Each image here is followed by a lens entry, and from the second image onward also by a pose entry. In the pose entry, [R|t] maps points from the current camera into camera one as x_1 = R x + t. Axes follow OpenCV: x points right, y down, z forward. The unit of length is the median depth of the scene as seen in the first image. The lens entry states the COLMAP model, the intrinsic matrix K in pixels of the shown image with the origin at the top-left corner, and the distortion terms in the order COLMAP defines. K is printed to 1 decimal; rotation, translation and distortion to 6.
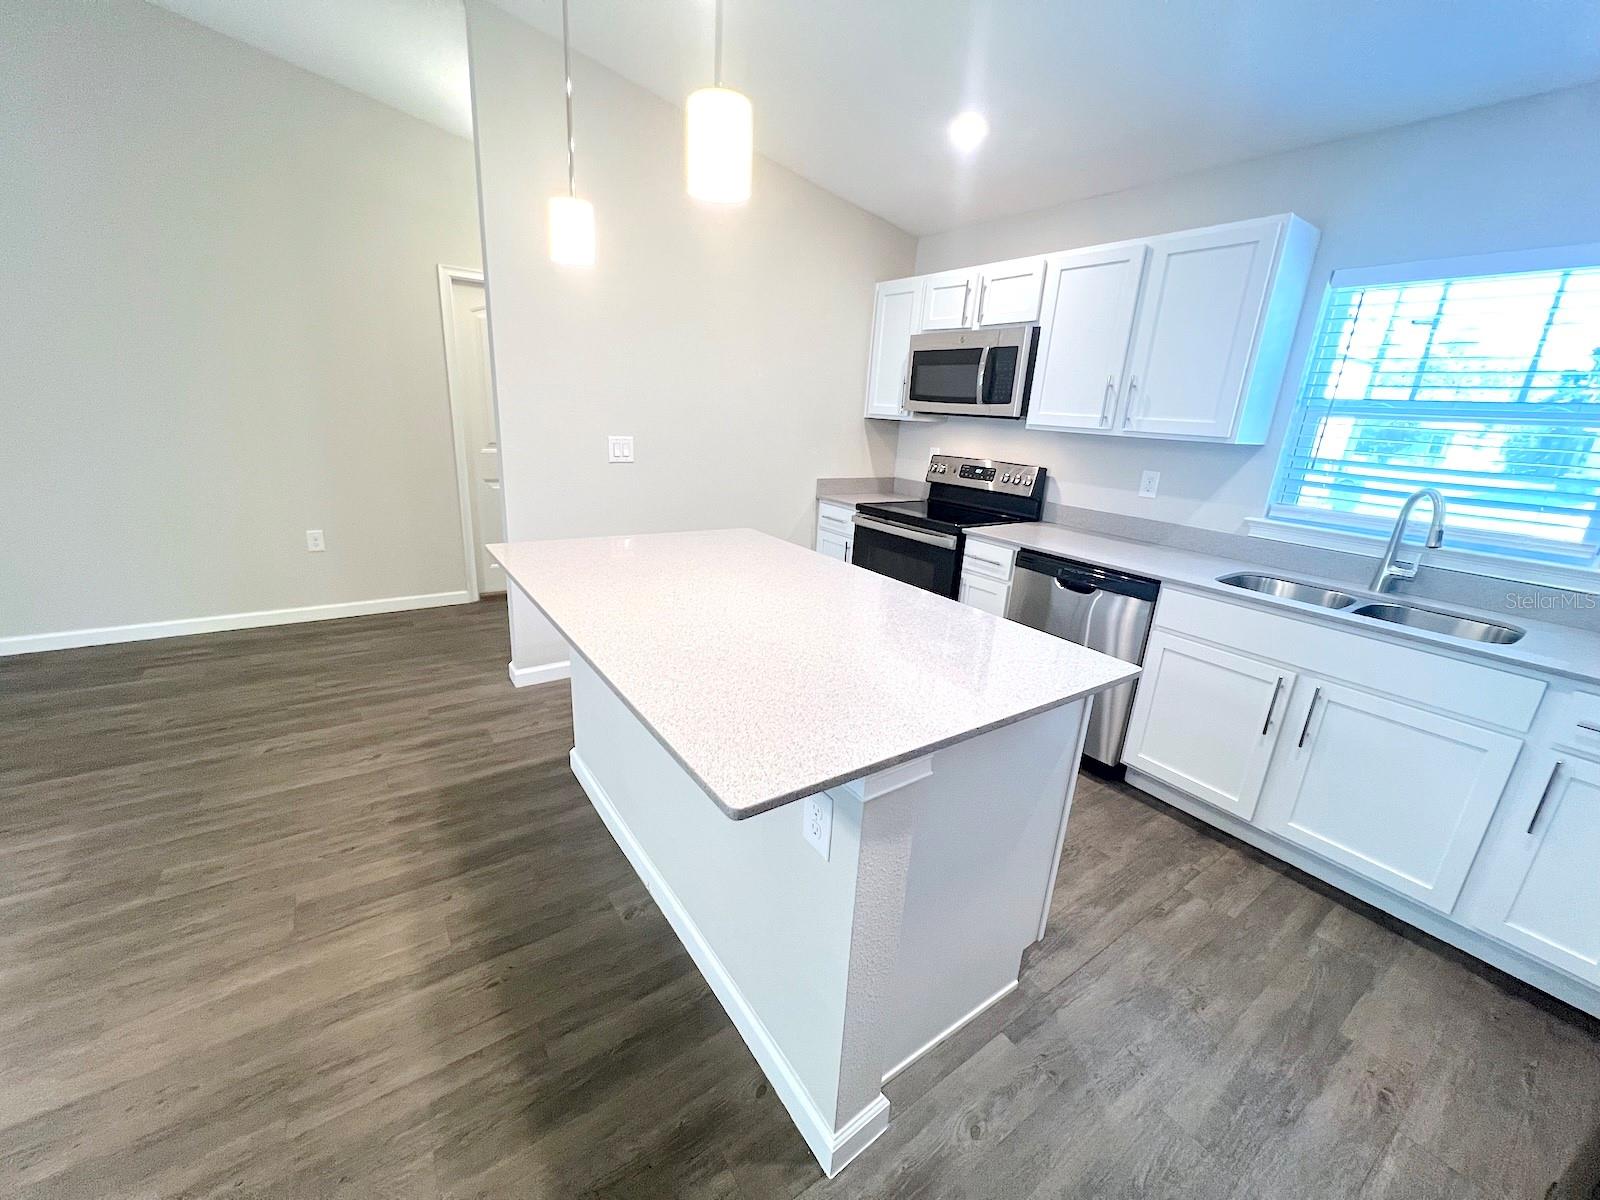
lens RADIAL K [[639.8, 0, 798.4], [0, 639.8, 600.3], [0, 0, 1]] dist [-0.000357, 0.000368]
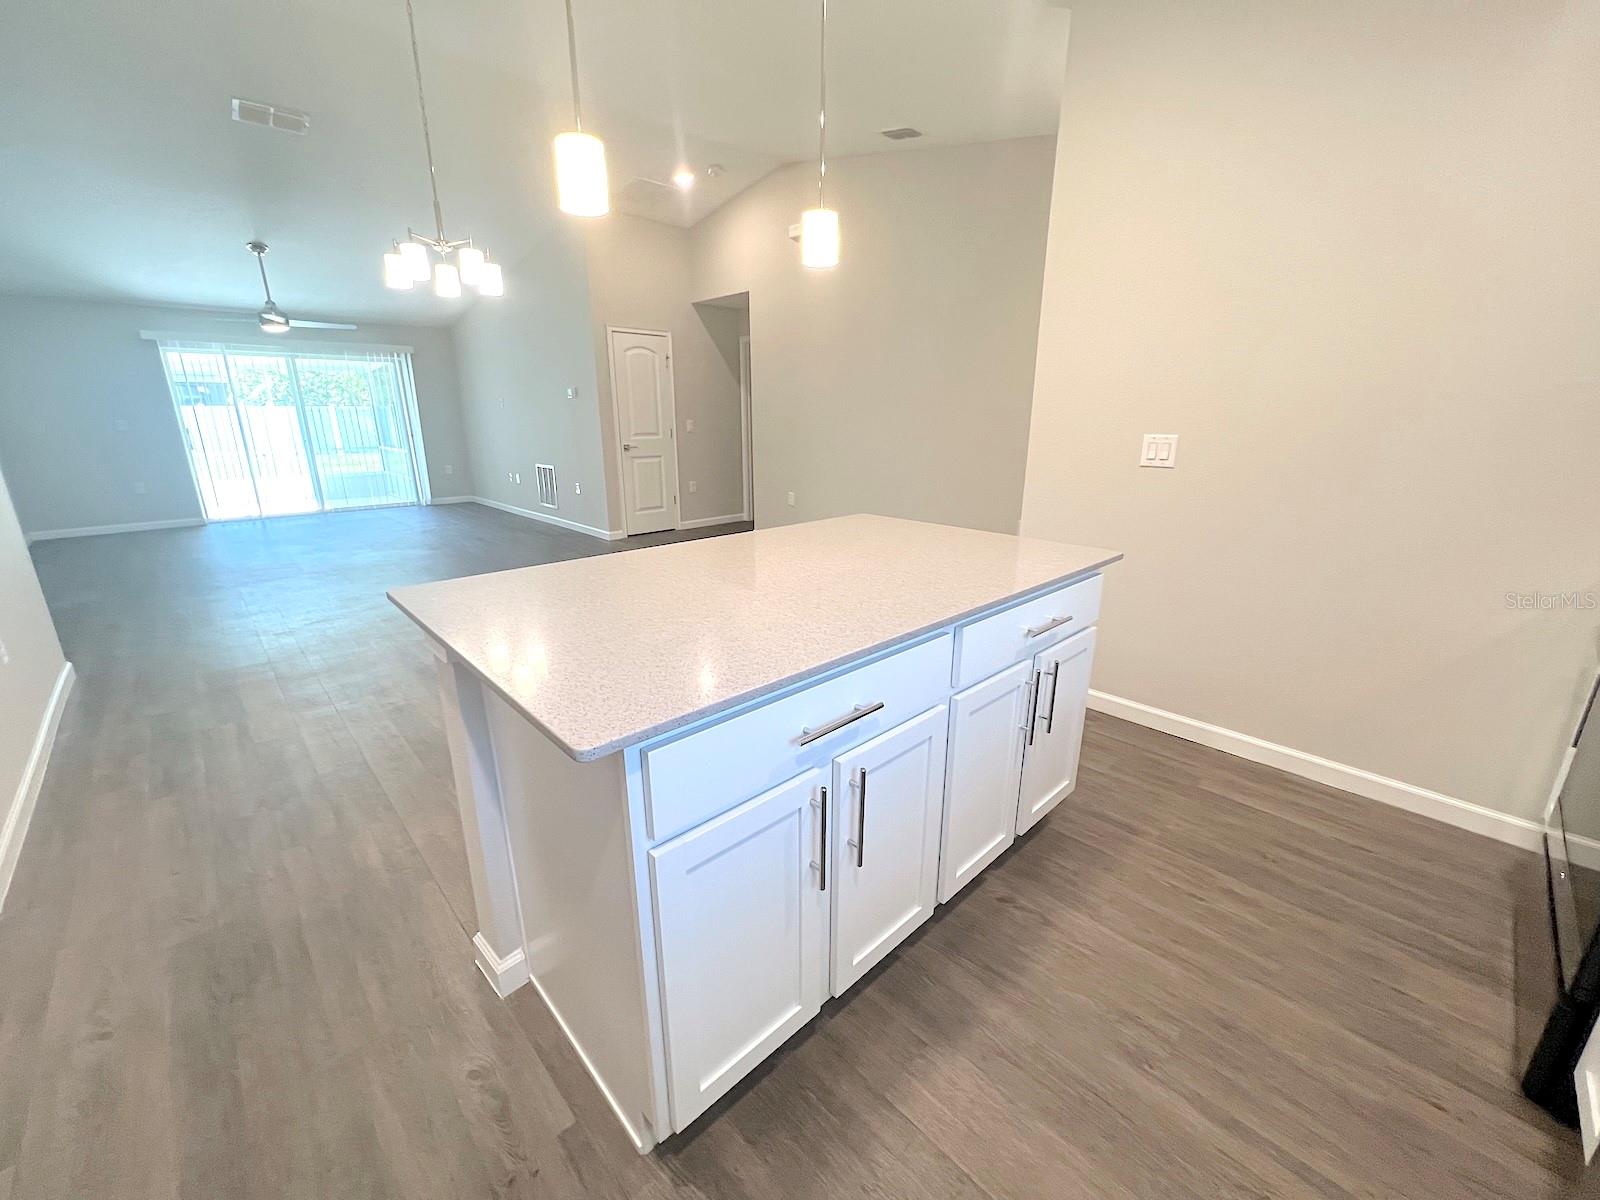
lens RADIAL K [[641.4, 0, 798.5], [0, 641.4, 600.3], [0, 0, 1]] dist [-0.001737, 0.000403]
pose [[0.144770, 0.222580, -0.964106, 0.675851], [-0.276824, 0.944571, 0.176503, -0.107679], [0.949953, 0.241335, 0.198361, 0.650681]]
